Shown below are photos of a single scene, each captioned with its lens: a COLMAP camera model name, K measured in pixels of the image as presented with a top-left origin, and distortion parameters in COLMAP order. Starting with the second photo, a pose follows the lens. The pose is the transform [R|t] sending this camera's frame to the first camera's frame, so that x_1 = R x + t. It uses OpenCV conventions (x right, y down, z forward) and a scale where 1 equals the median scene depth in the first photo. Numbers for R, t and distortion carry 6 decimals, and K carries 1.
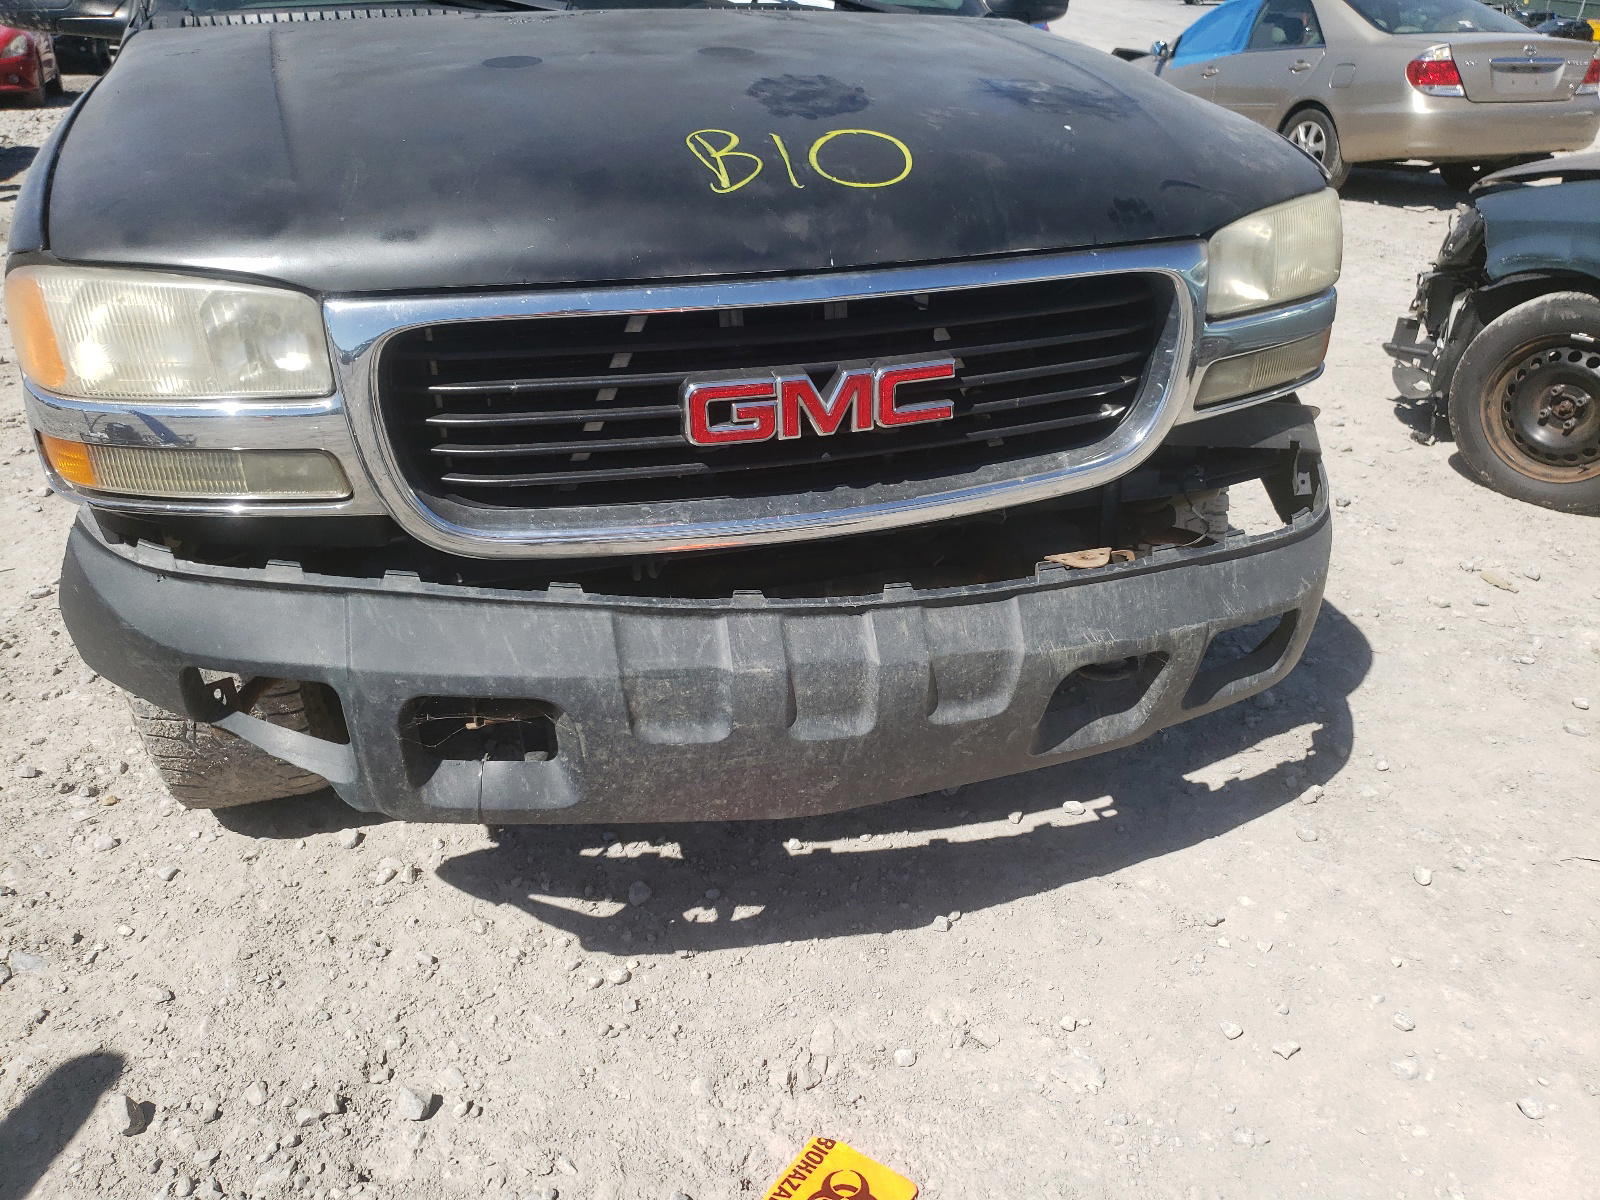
lens RADIAL K [[1238.0, 0, 757.8], [0, 1238.0, 595.9], [0, 0, 1]] dist [0.118323, -0.116426]
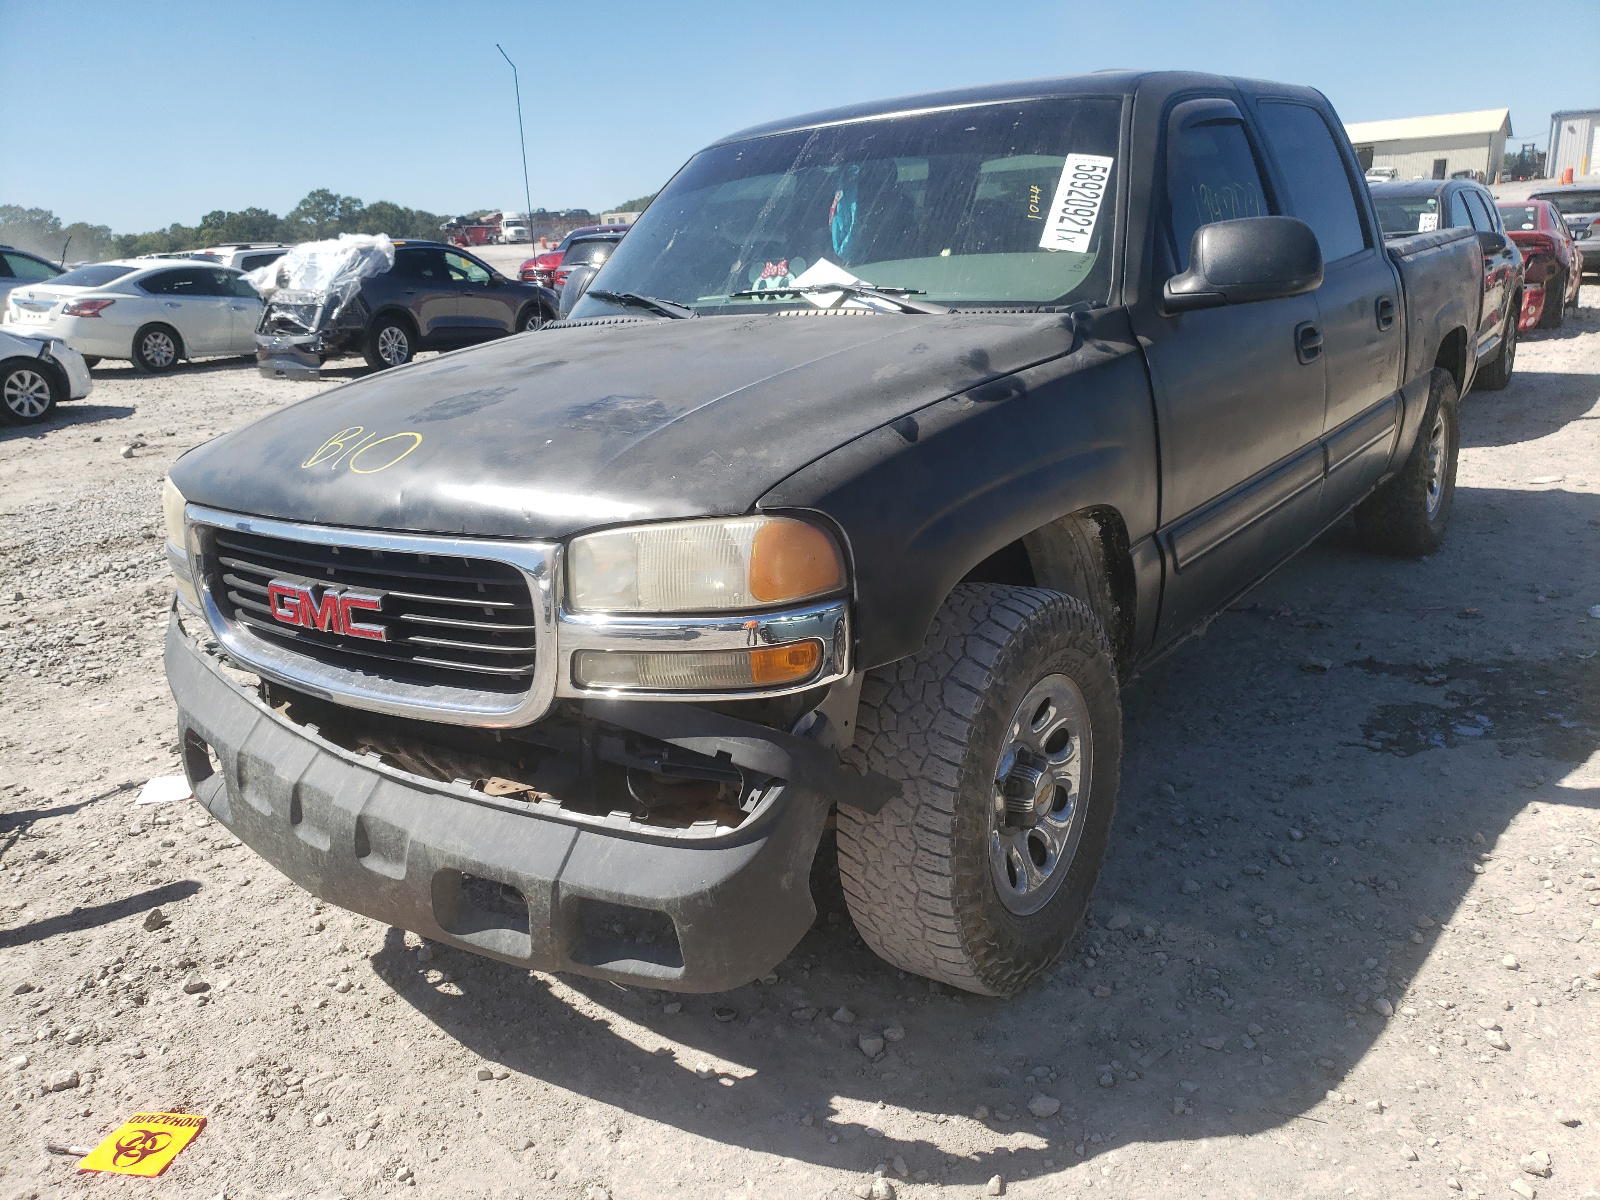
lens RADIAL K [[1238.0, 0, 757.8], [0, 1238.0, 595.9], [0, 0, 1]] dist [0.118323, -0.116426]
pose [[0.600864, 0.187445, -0.777063, 1.481002], [-0.281282, 0.959524, 0.013958, -0.327604], [0.748226, 0.210187, 0.629268, 0.433947]]
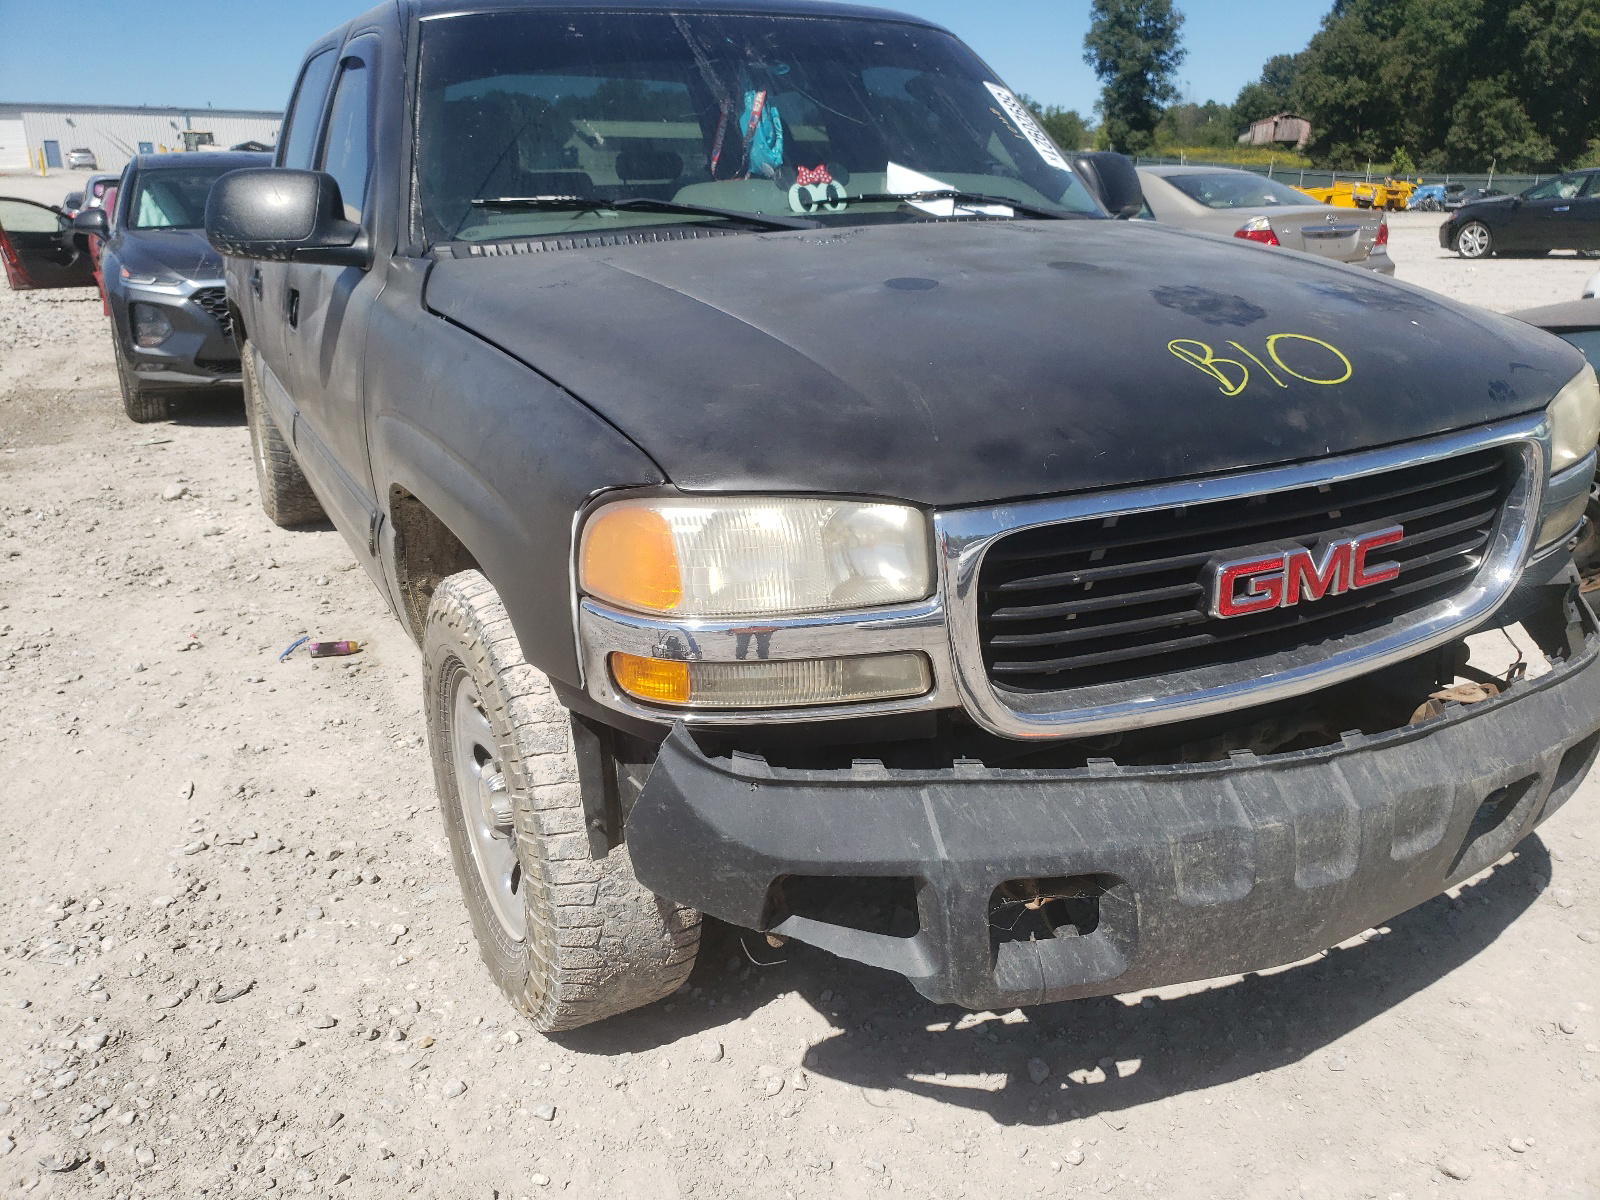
lens RADIAL K [[1238.0, 0, 757.8], [0, 1238.0, 595.9], [0, 0, 1]] dist [0.118323, -0.116426]
pose [[0.981902, -0.069380, 0.176226, -0.606871], [0.089014, 0.990367, -0.106064, -0.058540], [-0.167169, 0.119831, 0.978619, -0.003286]]
